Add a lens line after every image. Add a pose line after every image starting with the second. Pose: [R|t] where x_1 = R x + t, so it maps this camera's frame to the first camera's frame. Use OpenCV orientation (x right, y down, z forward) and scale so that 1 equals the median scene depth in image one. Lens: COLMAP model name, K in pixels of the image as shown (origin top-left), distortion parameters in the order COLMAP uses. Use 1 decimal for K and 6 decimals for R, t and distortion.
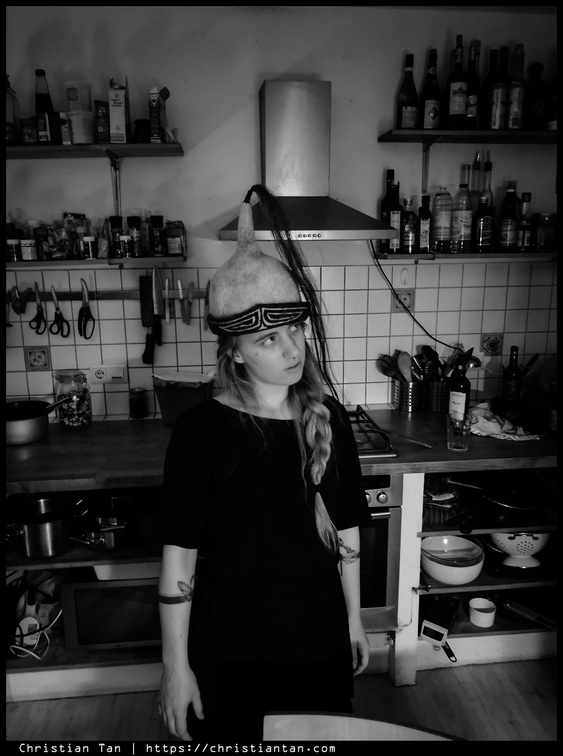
lens RADIAL K [[591.2, 0, 281.5], [0, 591.2, 378.0], [0, 0, 1]] dist [0.073876, -0.125466]
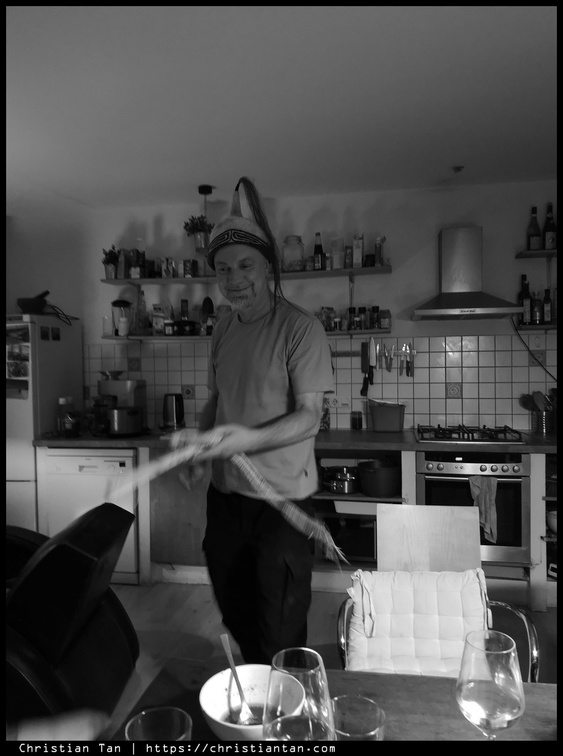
lens RADIAL K [[591.2, 0, 281.5], [0, 591.2, 378.0], [0, 0, 1]] dist [0.073876, -0.125466]
pose [[0.960858, 0.004825, -0.277000, 0.004833], [-0.056006, 0.982587, -0.177160, 0.245012], [0.271322, 0.185739, 0.944397, -0.640843]]
